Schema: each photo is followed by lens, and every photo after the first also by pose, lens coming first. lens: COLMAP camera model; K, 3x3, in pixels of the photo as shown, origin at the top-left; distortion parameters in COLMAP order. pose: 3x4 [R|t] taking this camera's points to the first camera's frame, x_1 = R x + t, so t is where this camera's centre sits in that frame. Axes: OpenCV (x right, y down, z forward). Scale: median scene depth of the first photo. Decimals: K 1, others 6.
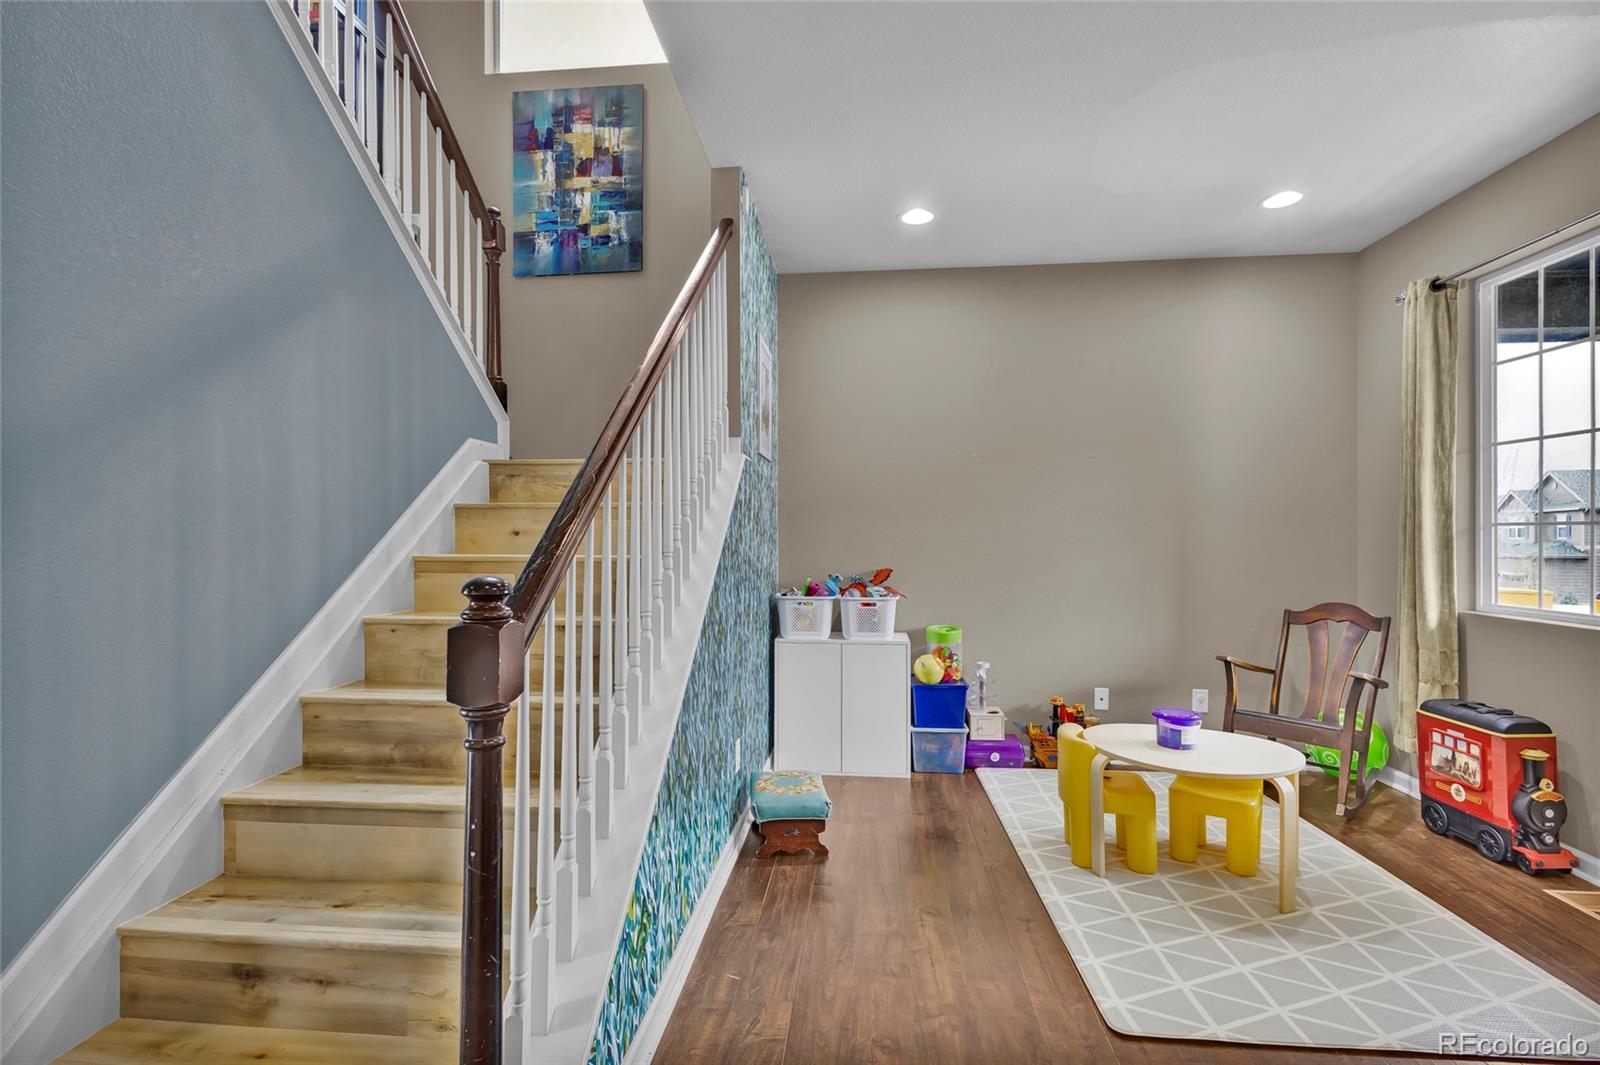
lens RADIAL K [[739.1, 0, 796.2], [0, 739.1, 527.0], [0, 0, 1]] dist [-0.001724, -0.001759]
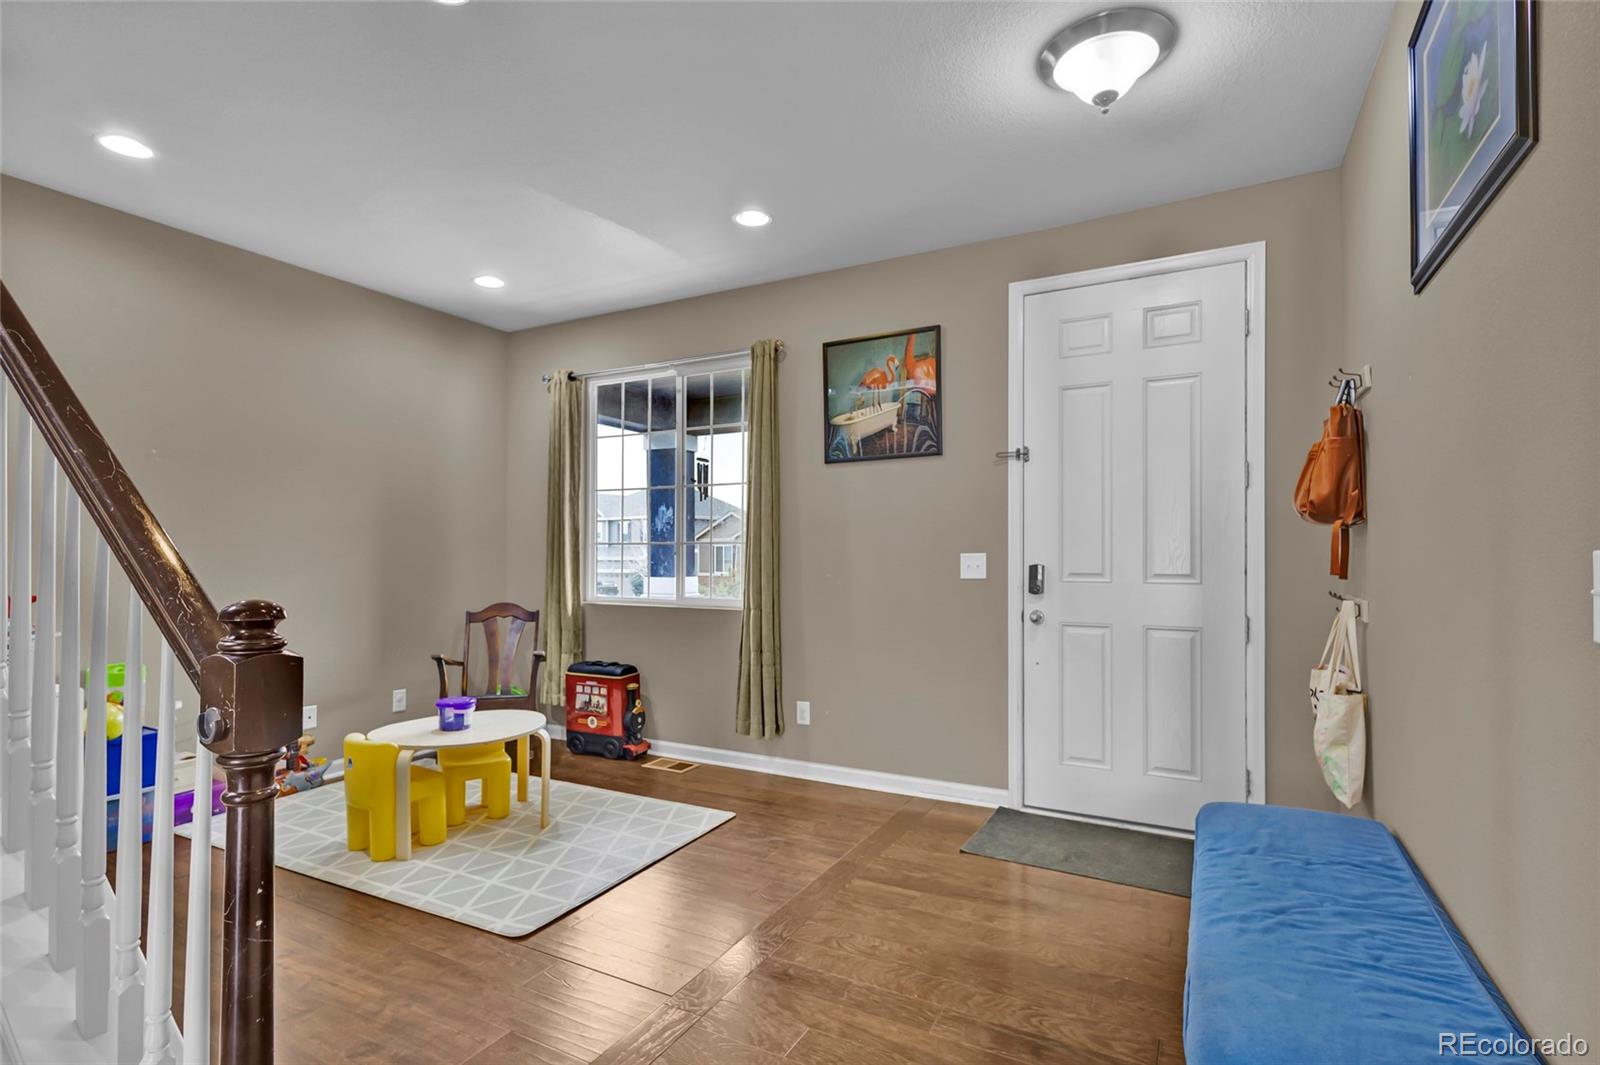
lens RADIAL K [[739.1, 0, 805.0], [0, 739.1, 541.9], [0, 0, 1]] dist [-0.001724, -0.001759]
pose [[0.380038, 0.011145, 0.924904, -0.347357], [-0.011583, 0.999906, -0.007290, -0.000846], [-0.924898, -0.007943, 0.380132, 0.031562]]
